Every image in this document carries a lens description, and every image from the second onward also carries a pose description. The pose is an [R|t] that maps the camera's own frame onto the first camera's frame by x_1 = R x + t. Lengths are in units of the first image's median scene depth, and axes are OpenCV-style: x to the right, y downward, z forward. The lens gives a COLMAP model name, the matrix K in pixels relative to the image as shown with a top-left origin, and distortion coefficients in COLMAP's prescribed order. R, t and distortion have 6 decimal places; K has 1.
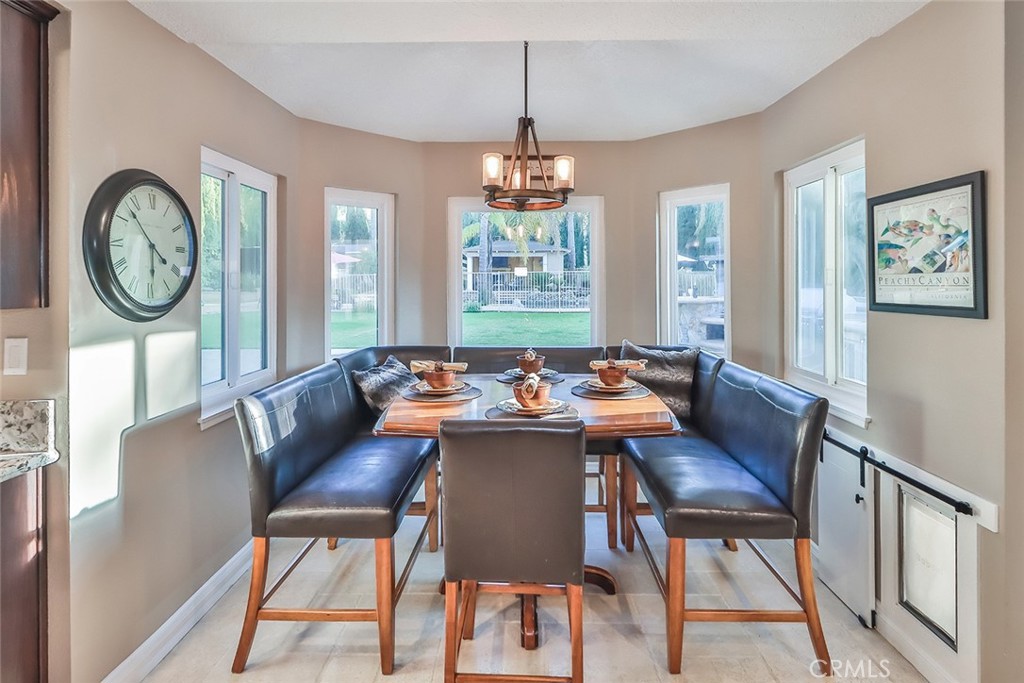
lens RADIAL K [[545.3, 0, 515.4], [0, 545.3, 282.3], [0, 0, 1]] dist [0.000680, -0.000937]
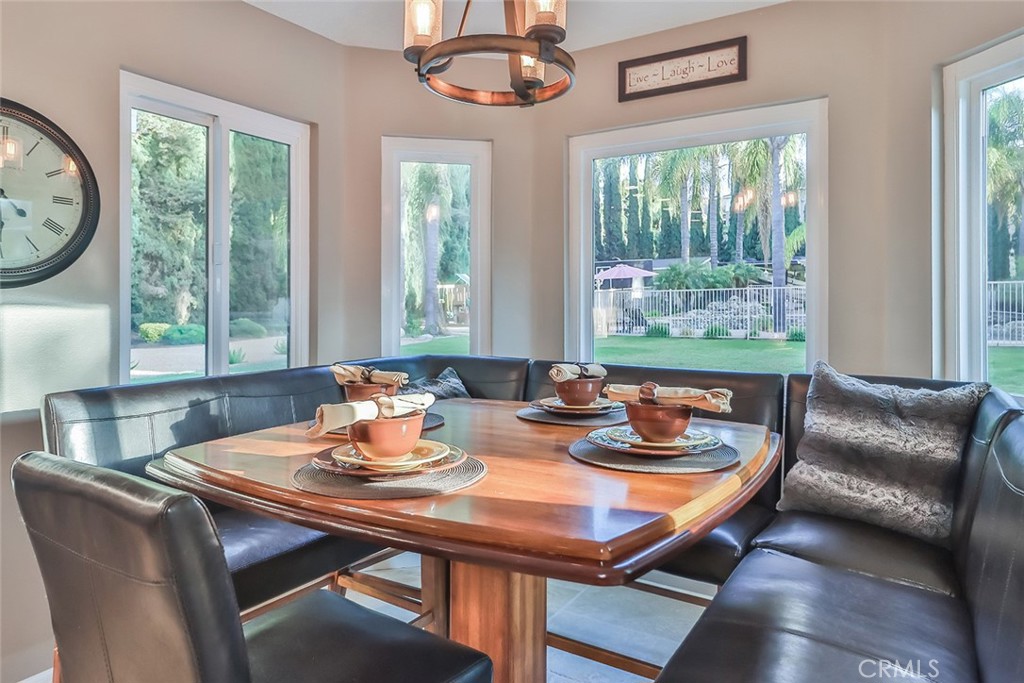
lens RADIAL K [[656.3, 0, 516.3], [0, 656.3, 305.2], [0, 0, 1]] dist [0.002440, 0.002814]
pose [[0.861450, 0.001883, -0.507839, 0.376109], [-0.002977, 0.999995, -0.001343, 0.079702], [0.507834, 0.002669, 0.861451, 0.484577]]
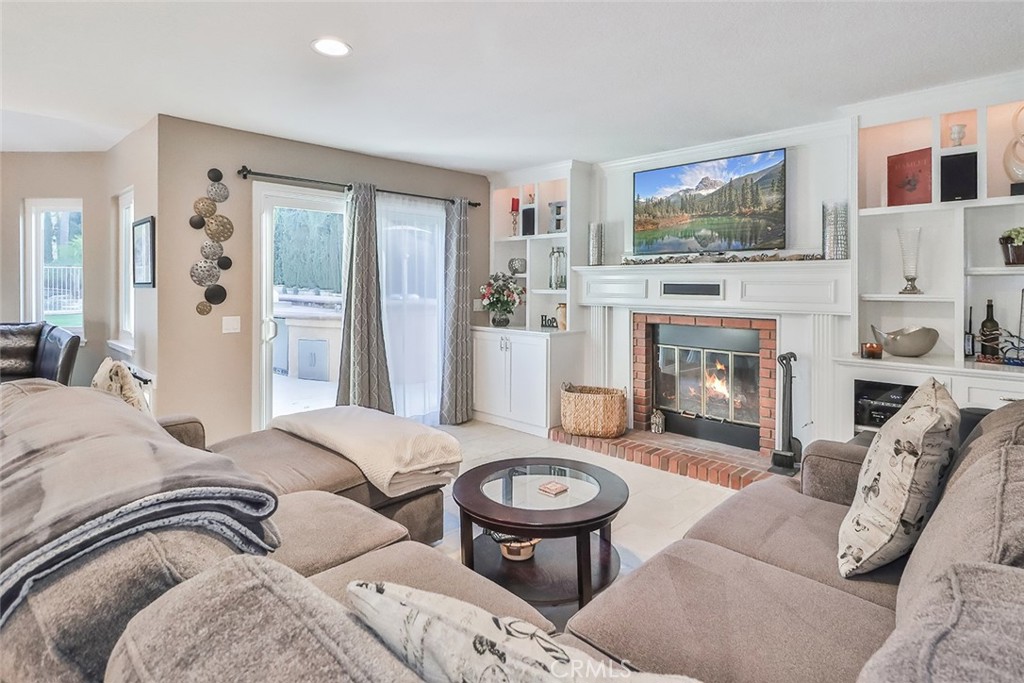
lens RADIAL K [[545.3, 0, 515.4], [0, 545.3, 282.3], [0, 0, 1]] dist [0.000680, -0.000937]
pose [[0.685947, 0.001876, 0.727649, 0.209158], [-0.001356, 0.999998, -0.001299, 0.034098], [-0.727650, -0.000095, 0.685949, -1.010037]]
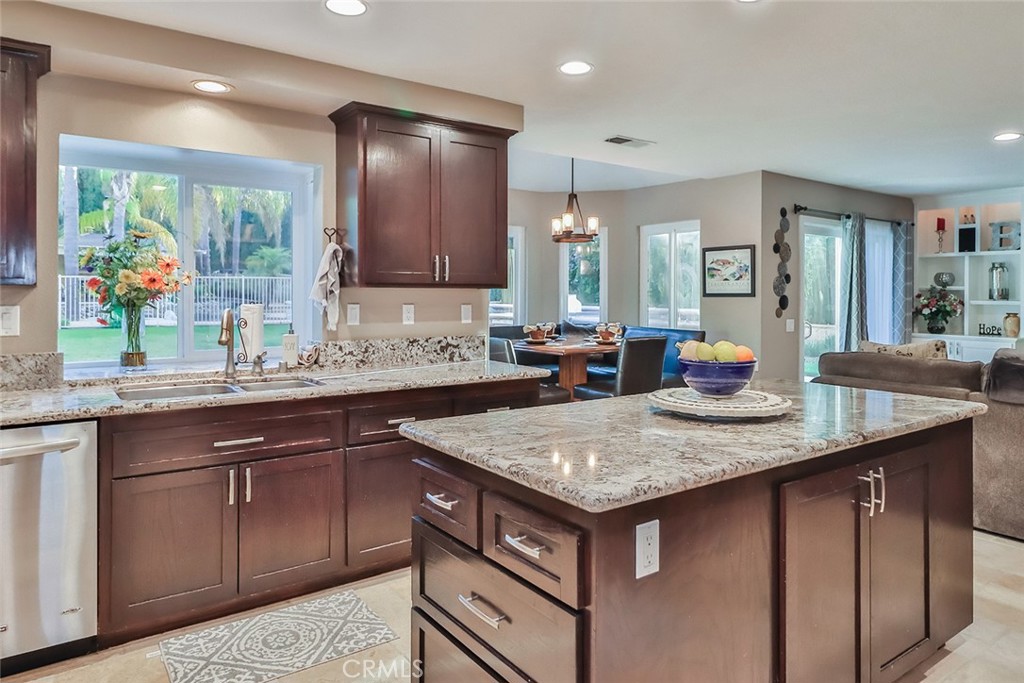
lens RADIAL K [[656.3, 0, 516.3], [0, 656.3, 305.2], [0, 0, 1]] dist [0.002440, 0.002814]
pose [[0.802766, -0.003475, 0.596285, -1.540494], [-0.004892, 0.999911, 0.012413, 0.053071], [-0.596275, -0.012882, 0.802677, -0.710112]]
